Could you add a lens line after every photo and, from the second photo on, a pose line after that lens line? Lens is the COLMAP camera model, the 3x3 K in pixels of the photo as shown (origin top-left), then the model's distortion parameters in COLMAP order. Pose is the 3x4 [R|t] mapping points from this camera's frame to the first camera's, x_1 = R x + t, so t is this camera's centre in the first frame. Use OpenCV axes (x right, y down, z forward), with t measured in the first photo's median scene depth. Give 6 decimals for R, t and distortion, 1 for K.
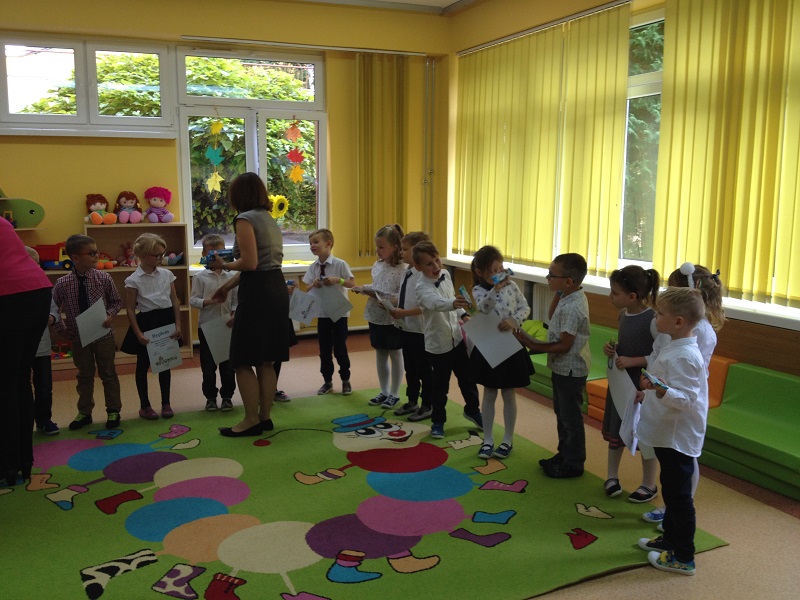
lens RADIAL K [[733.8, 0, 400.7], [0, 733.8, 286.6], [0, 0, 1]] dist [0.019093, 0.000000]
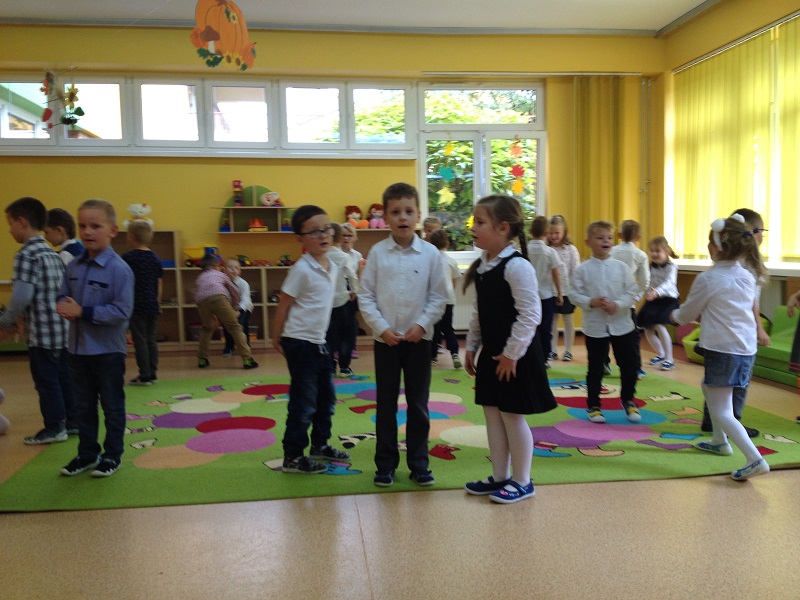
lens RADIAL K [[733.8, 0, 407.2], [0, 733.8, 308.1], [0, 0, 1]] dist [0.019093, 0.000000]
pose [[0.954567, 0.011532, -0.297774, 0.040004], [-0.030710, 0.997737, -0.059807, 0.125685], [0.296410, 0.066235, 0.952761, -0.129629]]
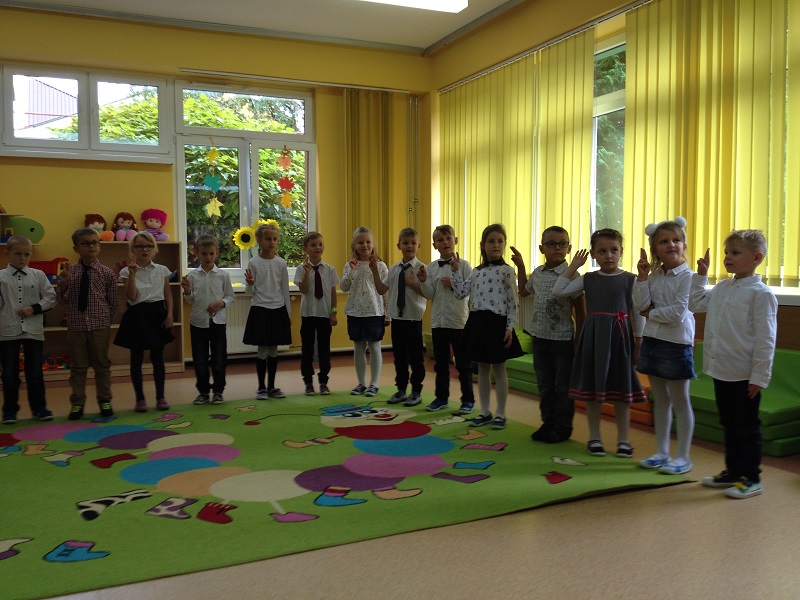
lens RADIAL K [[733.8, 0, 404.4], [0, 733.8, 296.7], [0, 0, 1]] dist [0.019093, 0.000000]
pose [[0.999790, -0.007747, 0.018960, 0.005776], [0.009681, 0.994516, -0.104134, 0.114670], [-0.018049, 0.104295, 0.994383, -0.039569]]
